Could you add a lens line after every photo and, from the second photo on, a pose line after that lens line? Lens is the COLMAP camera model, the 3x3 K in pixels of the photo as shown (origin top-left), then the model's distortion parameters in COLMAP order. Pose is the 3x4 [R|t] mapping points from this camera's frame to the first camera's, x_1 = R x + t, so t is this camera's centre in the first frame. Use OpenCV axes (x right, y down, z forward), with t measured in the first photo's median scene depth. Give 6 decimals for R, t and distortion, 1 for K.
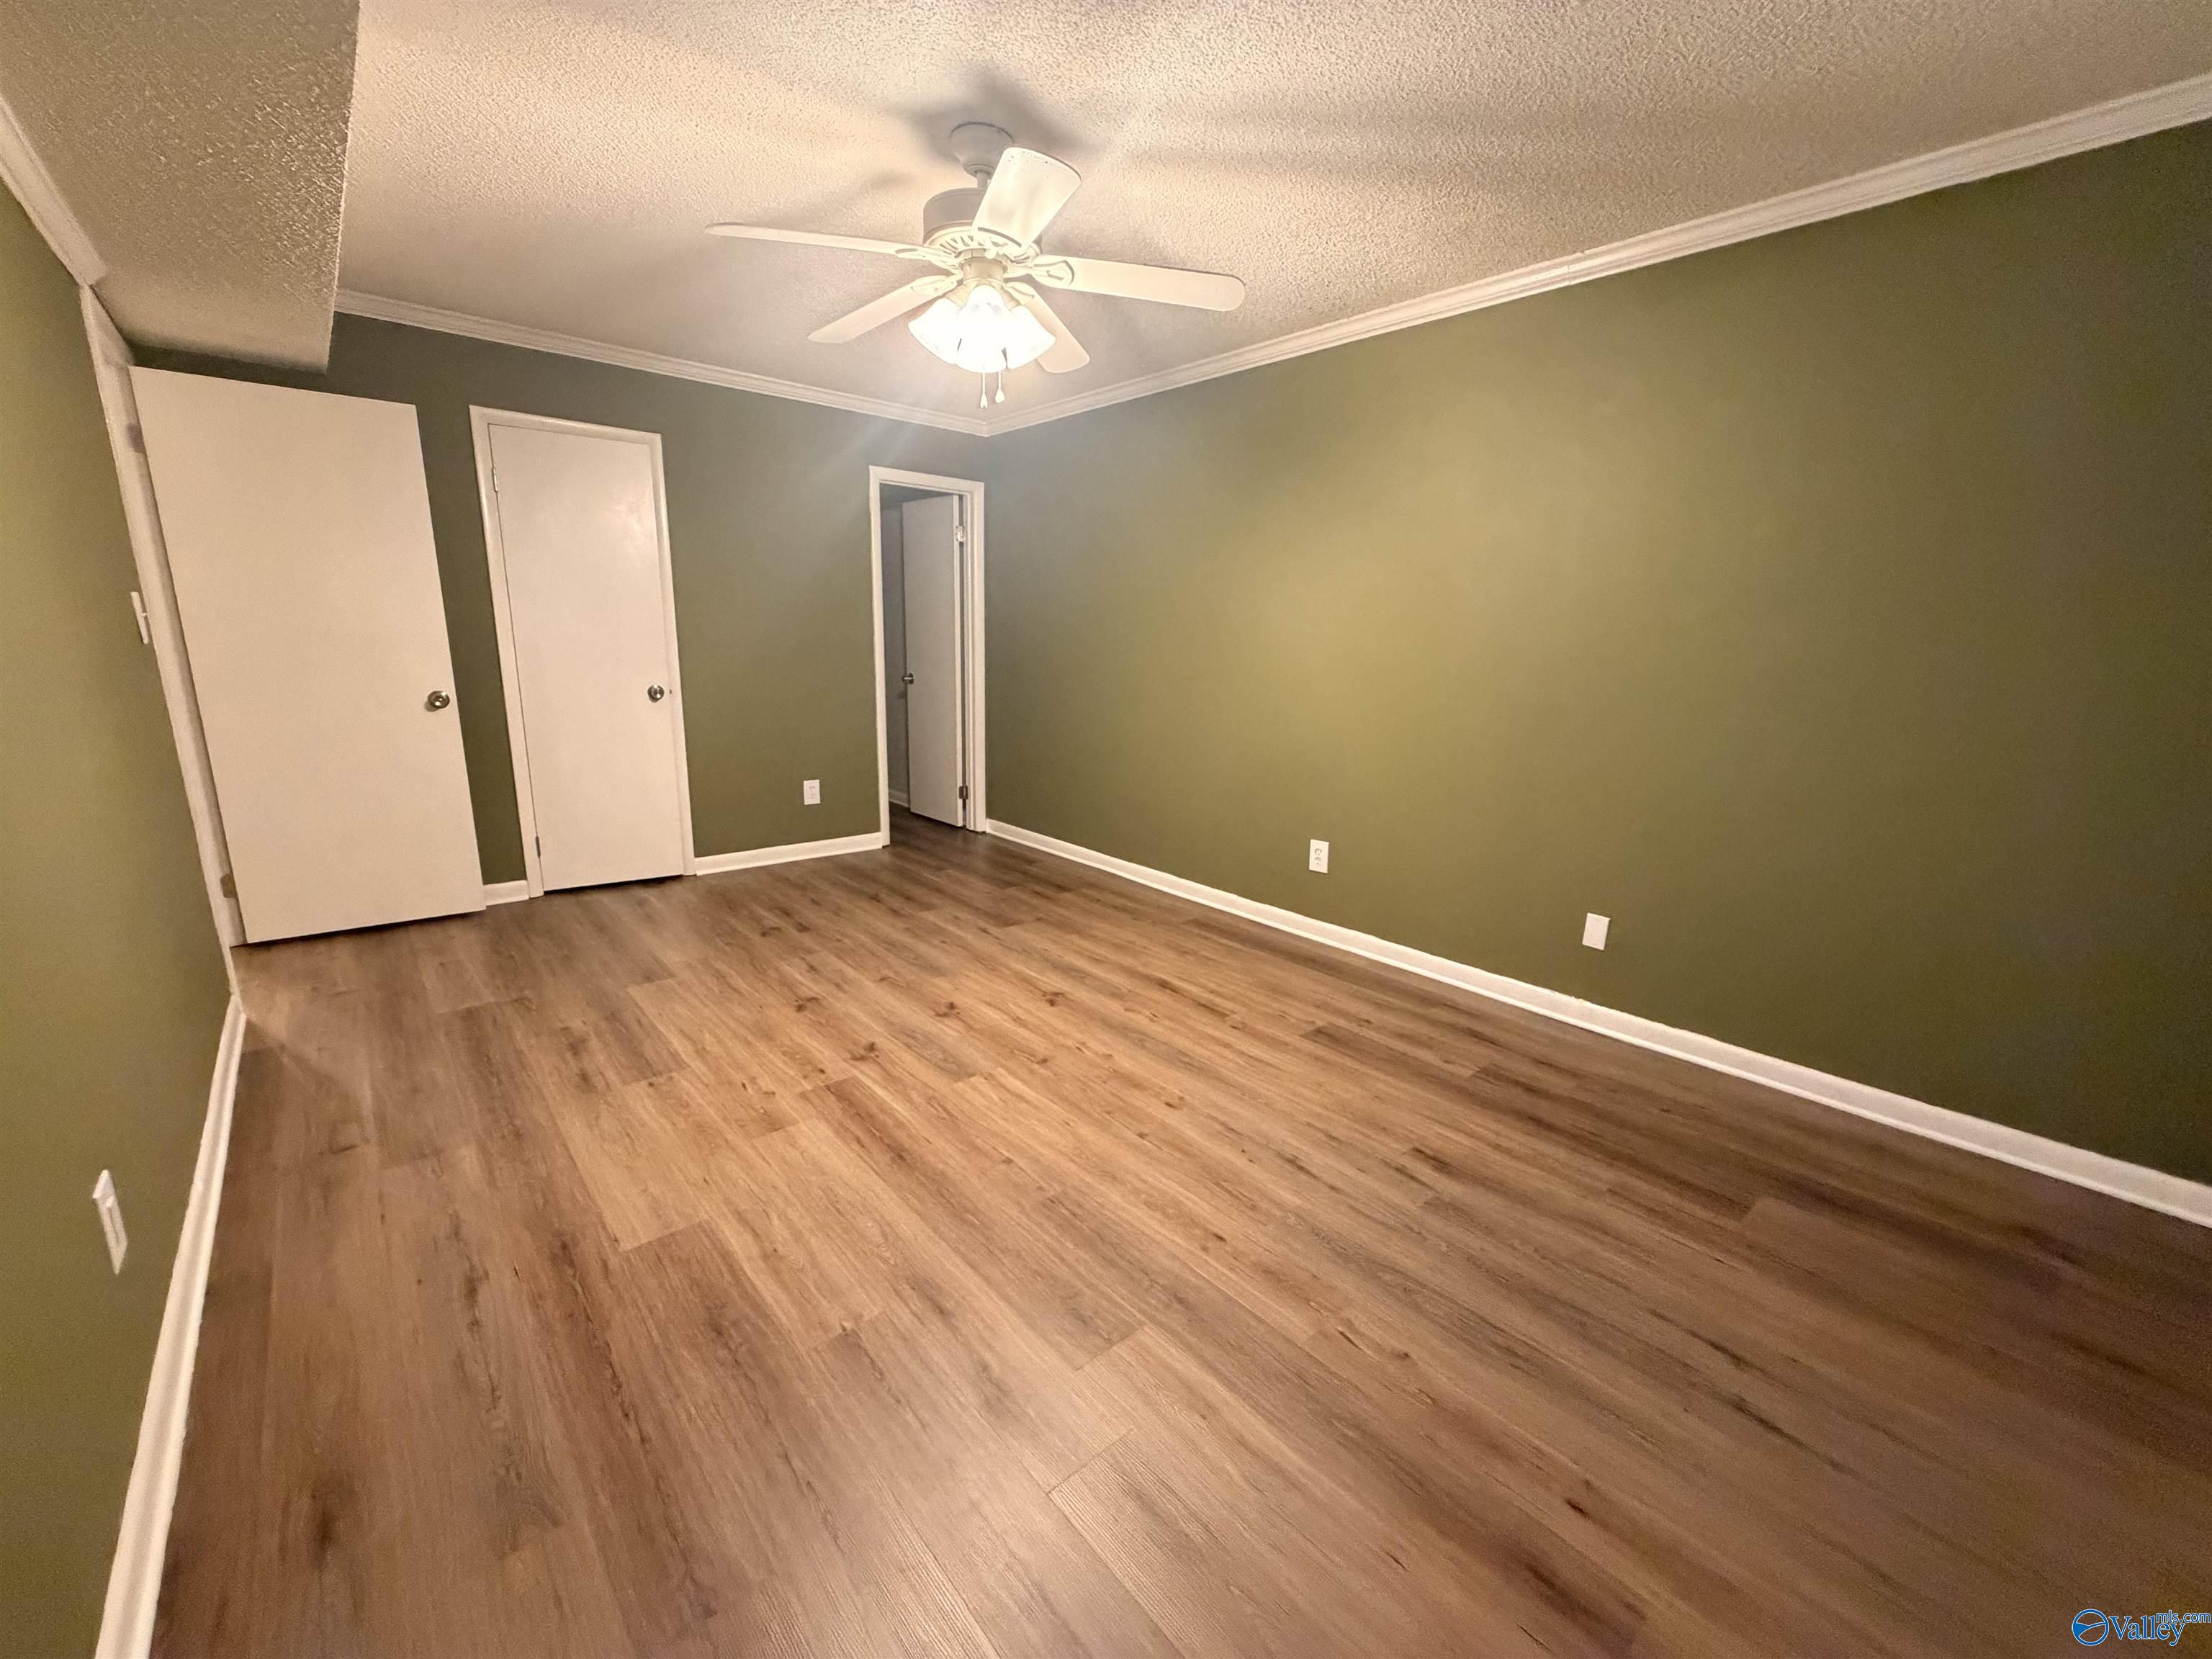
lens RADIAL K [[883.6, 0, 1100.9], [0, 883.6, 830.1], [0, 0, 1]] dist [0.000933, 0.000020]
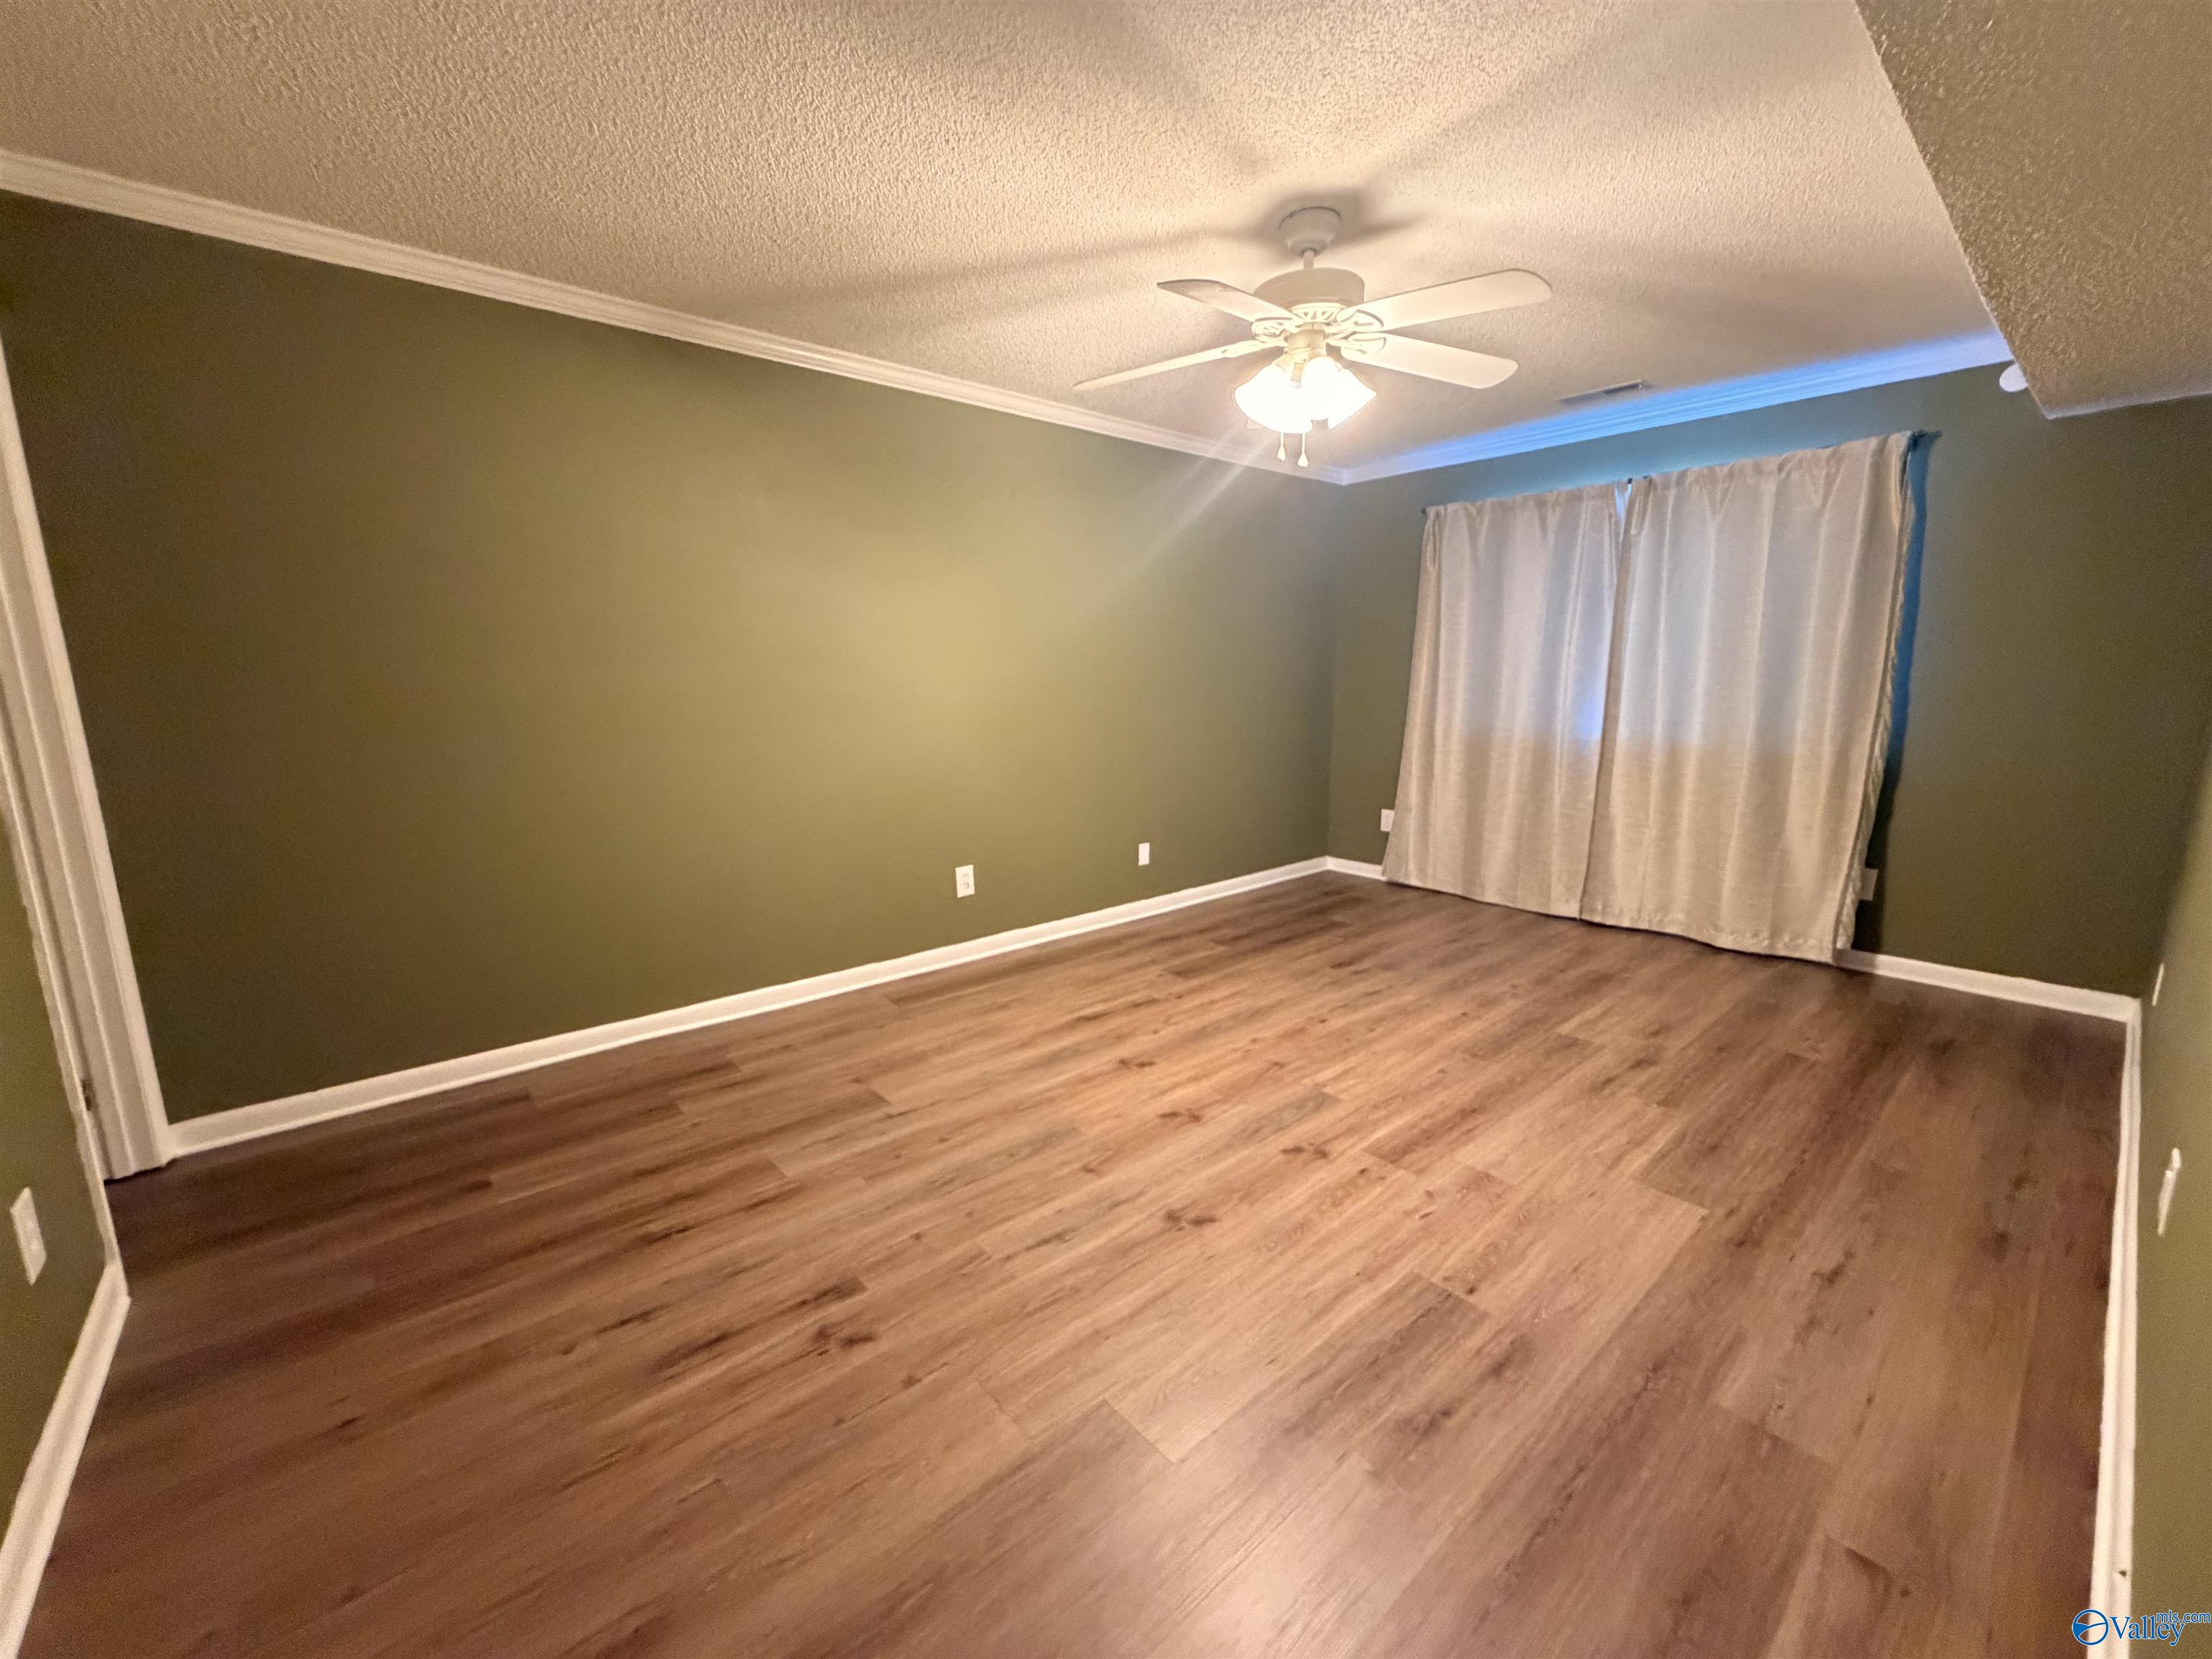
lens RADIAL K [[883.6, 0, 1102.3], [0, 883.6, 830.7], [0, 0, 1]] dist [0.000933, 0.000020]
pose [[0.003963, -0.201405, 0.979500, -1.026994], [0.222087, 0.955223, 0.195515, -0.263144], [-0.975019, 0.216759, 0.048515, 1.045978]]
